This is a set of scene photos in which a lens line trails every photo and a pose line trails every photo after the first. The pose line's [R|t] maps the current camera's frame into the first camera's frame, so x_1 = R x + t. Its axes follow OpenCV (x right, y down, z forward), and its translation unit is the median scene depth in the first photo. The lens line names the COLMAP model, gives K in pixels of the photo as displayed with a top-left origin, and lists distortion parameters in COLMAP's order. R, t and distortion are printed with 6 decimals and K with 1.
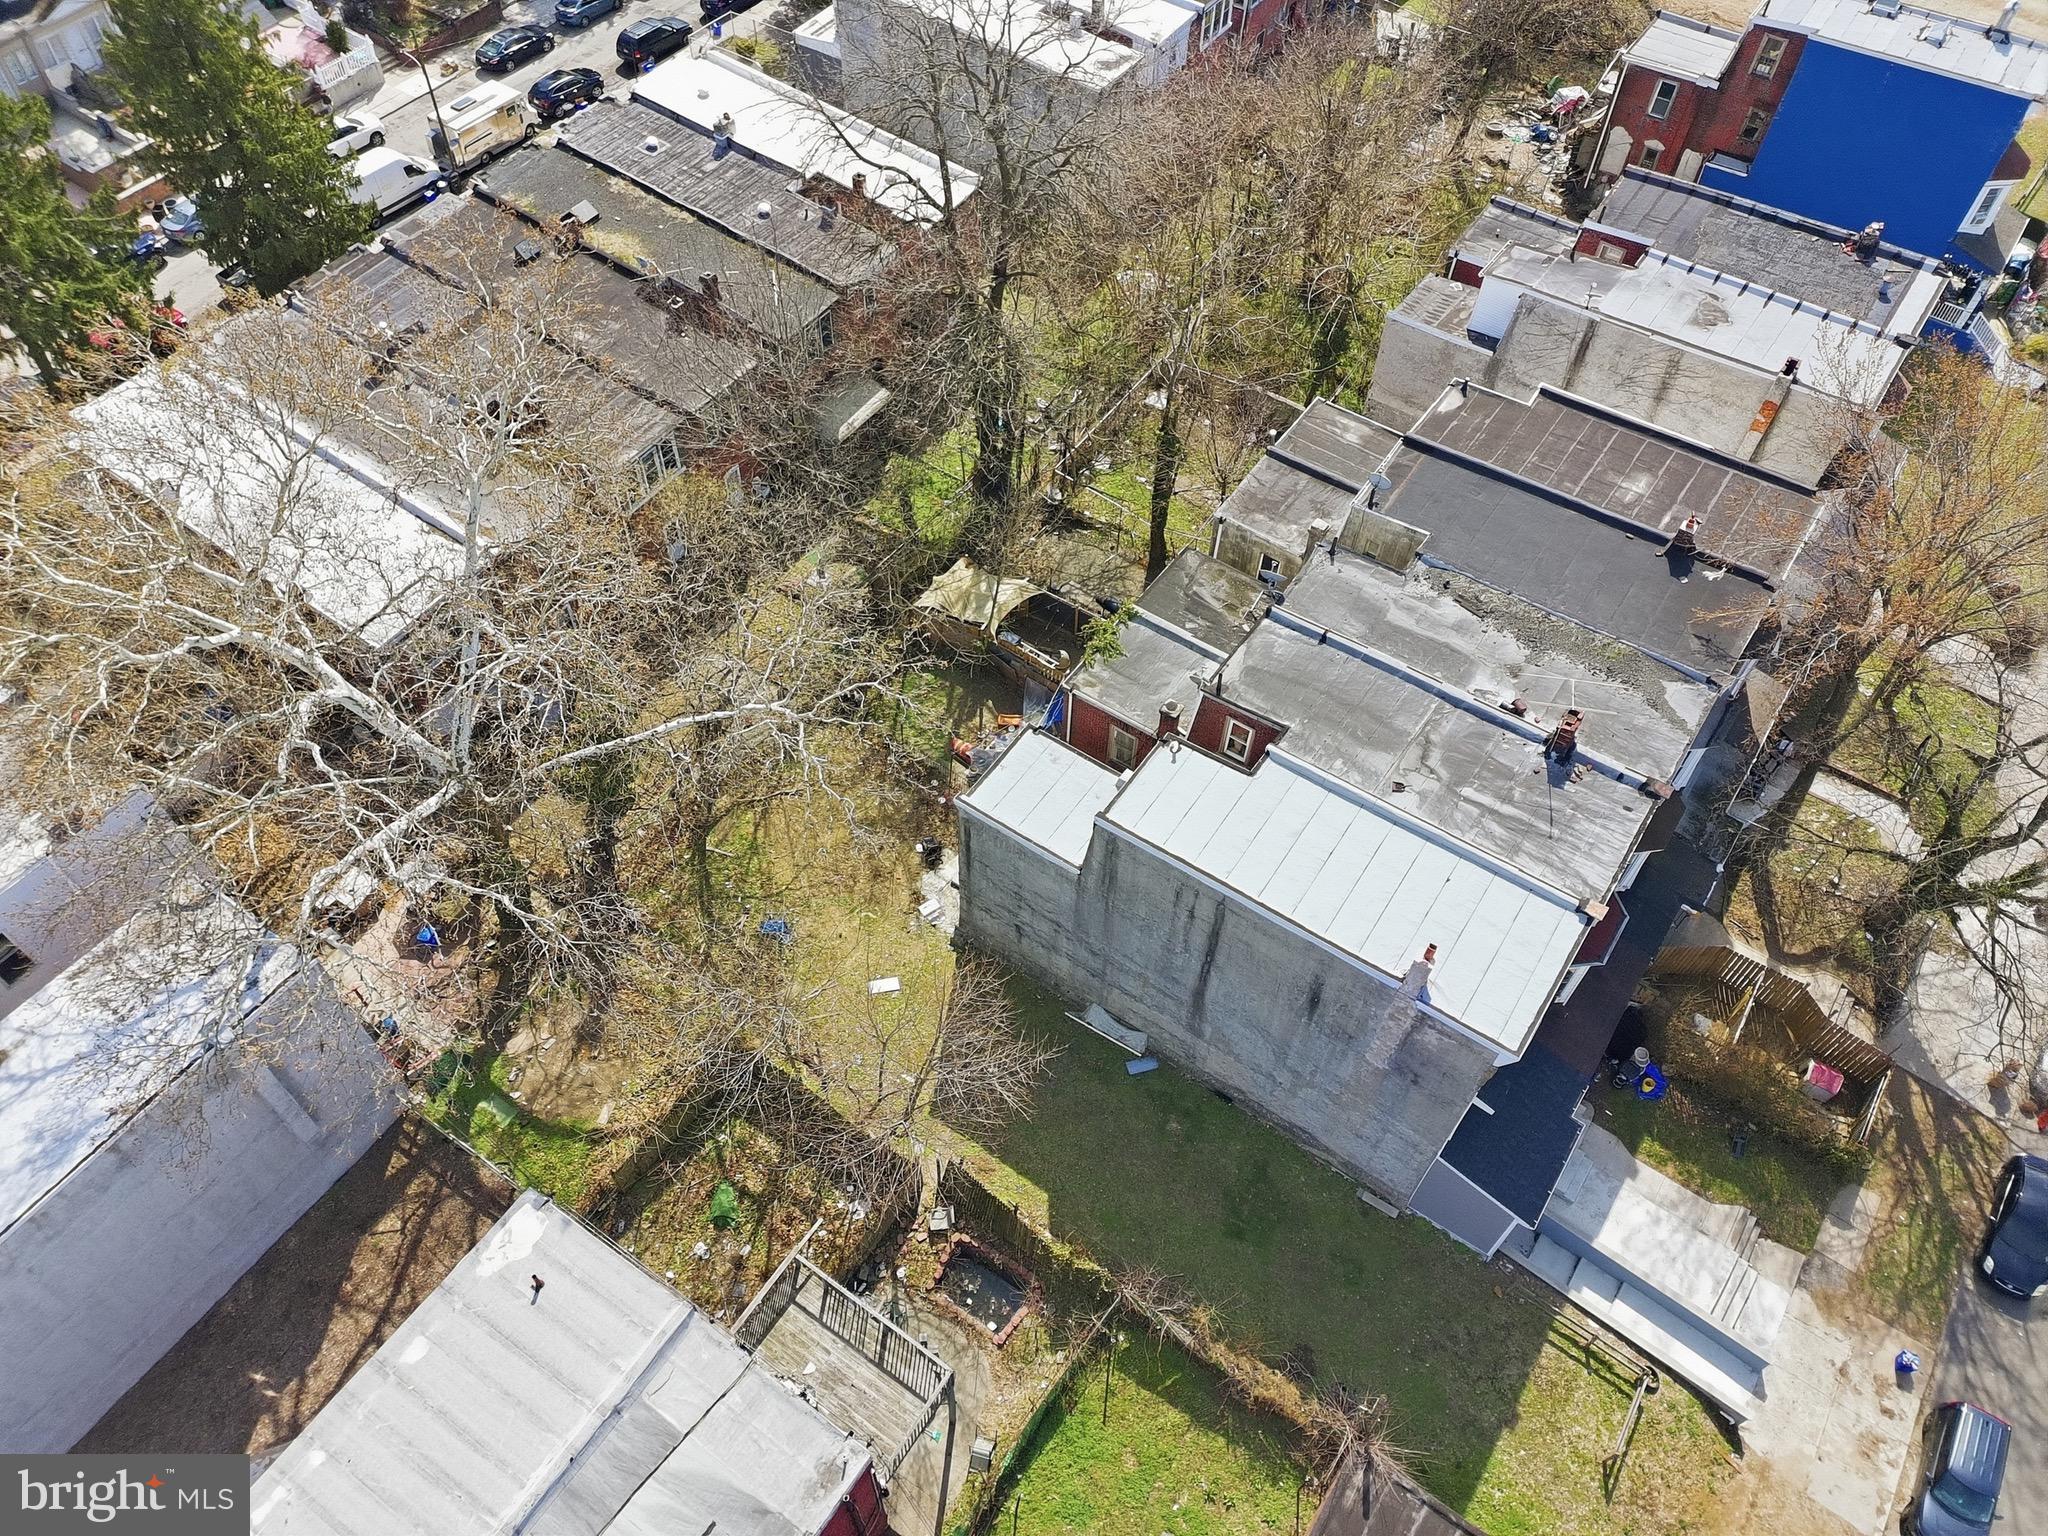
lens RADIAL K [[1509.4, 0, 1022.9], [0, 1509.4, 770.2], [0, 0, 1]] dist [0.069710, -0.056371]
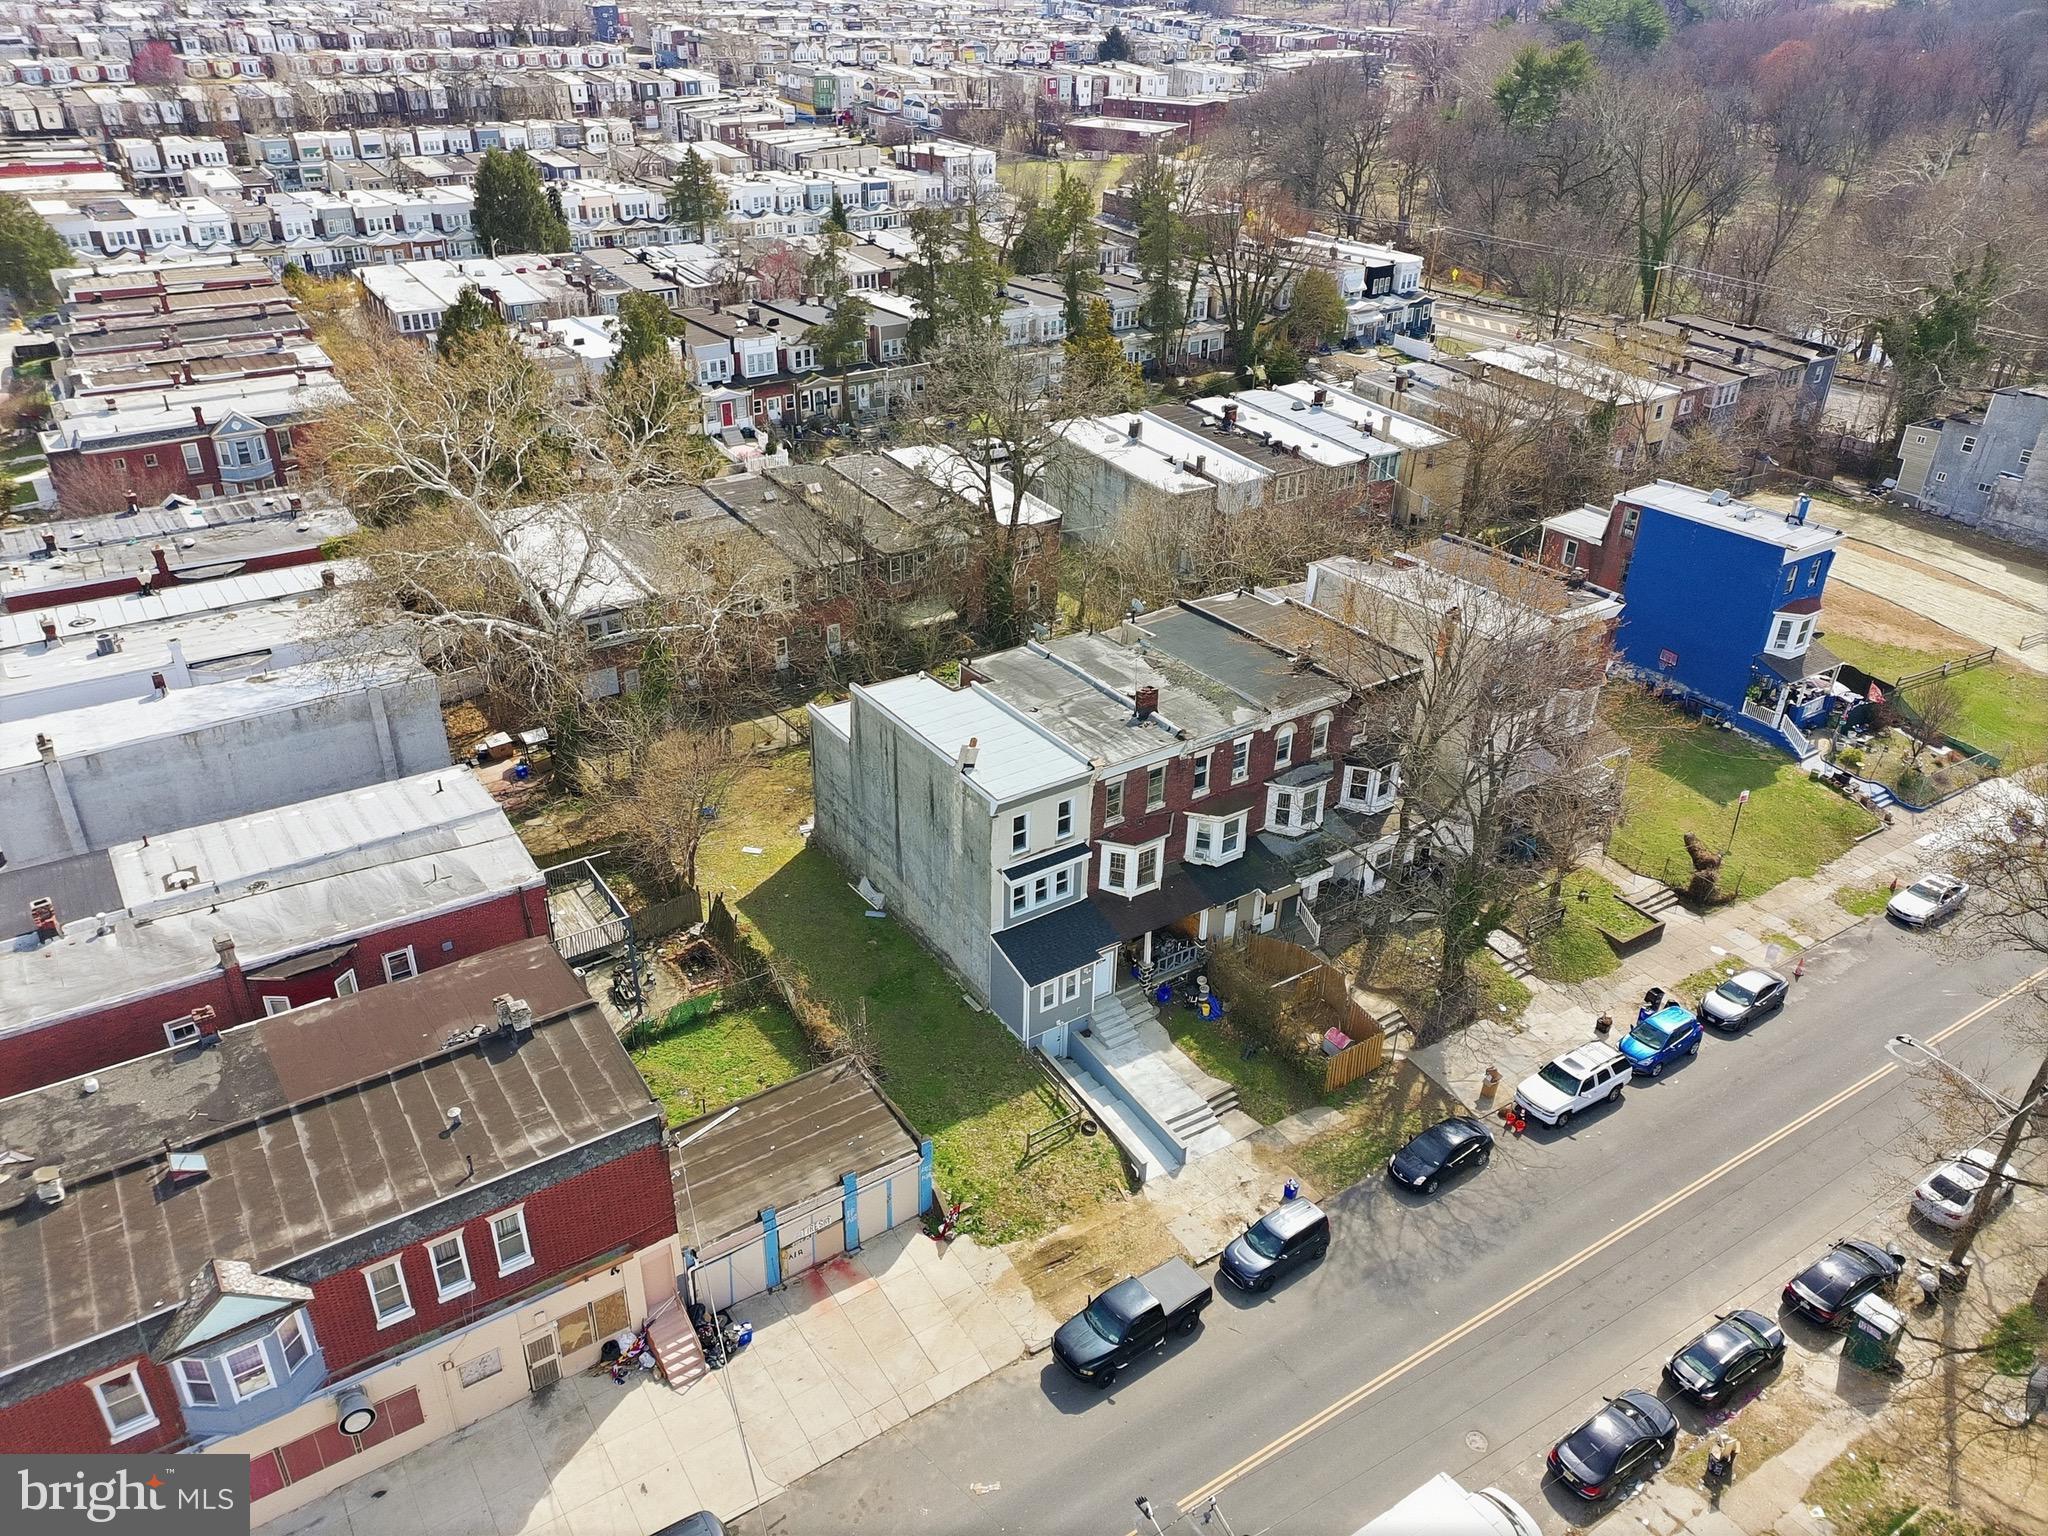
lens RADIAL K [[1509.4, 0, 1028.2], [0, 1509.4, 774.0], [0, 0, 1]] dist [0.069710, -0.056371]
pose [[0.929859, 0.179396, -0.321215, 0.641276], [-0.295946, 0.883405, -0.363335, 0.545183], [0.218582, 0.432912, 0.874533, -0.303388]]
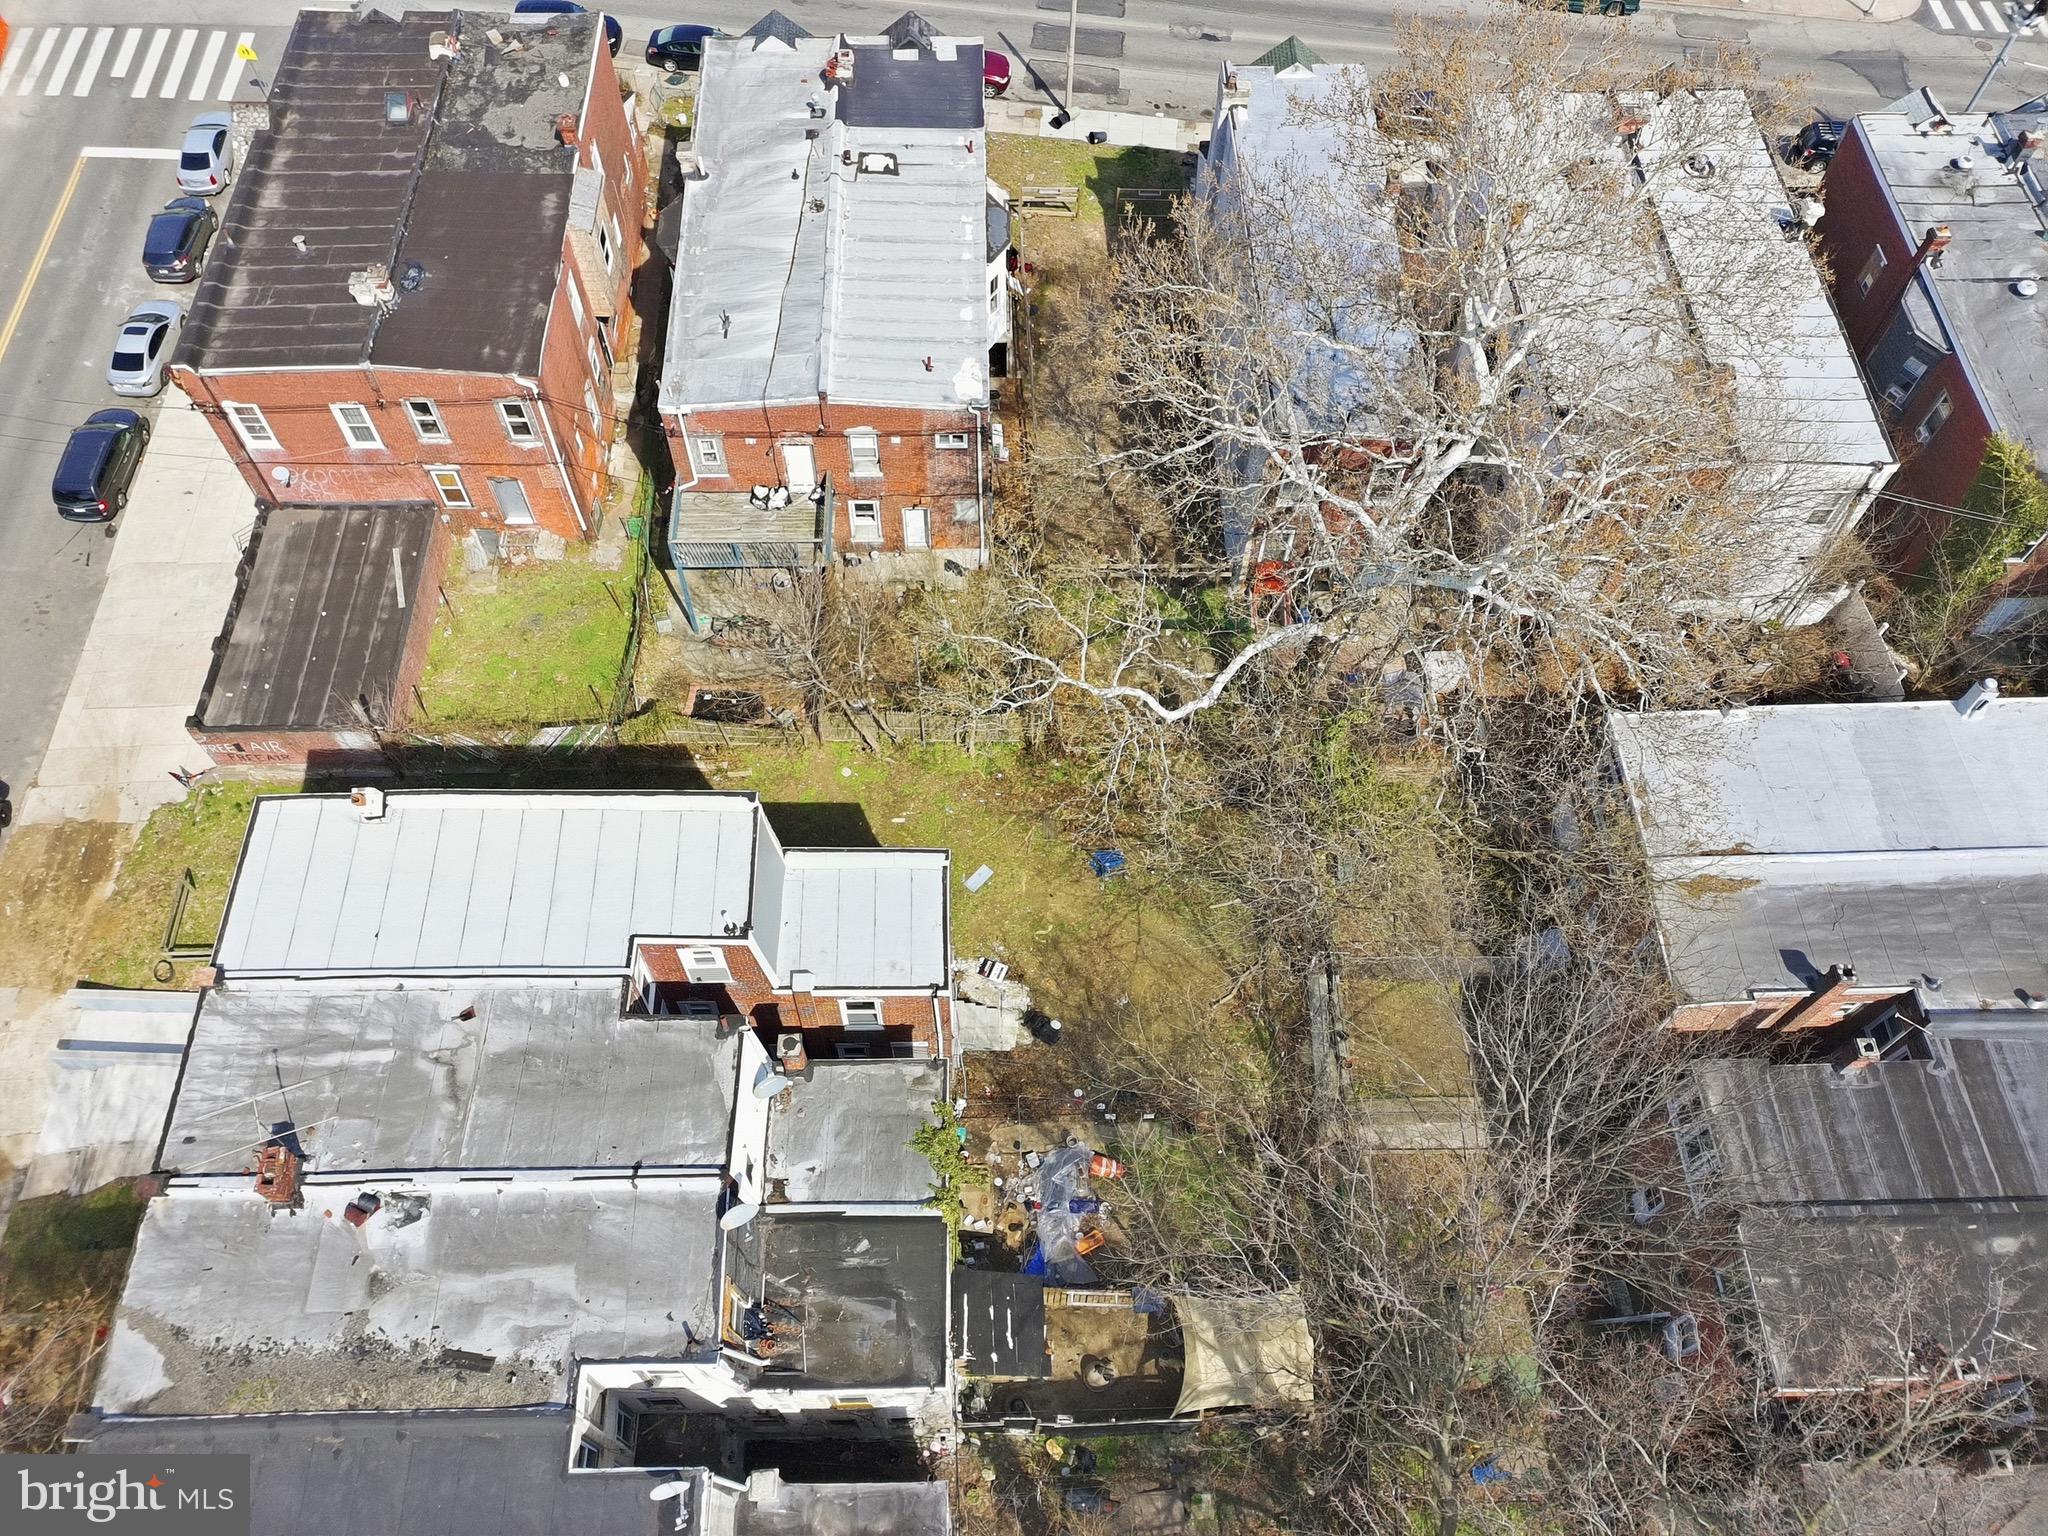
lens RADIAL K [[1509.4, 0, 1021.6], [0, 1509.4, 768.0], [0, 0, 1]] dist [0.069710, -0.056371]
pose [[-0.807939, 0.480887, -0.340561, 0.183757], [-0.480618, -0.203385, 0.853019, -0.687085], [0.340941, 0.852867, 0.395446, 0.542451]]
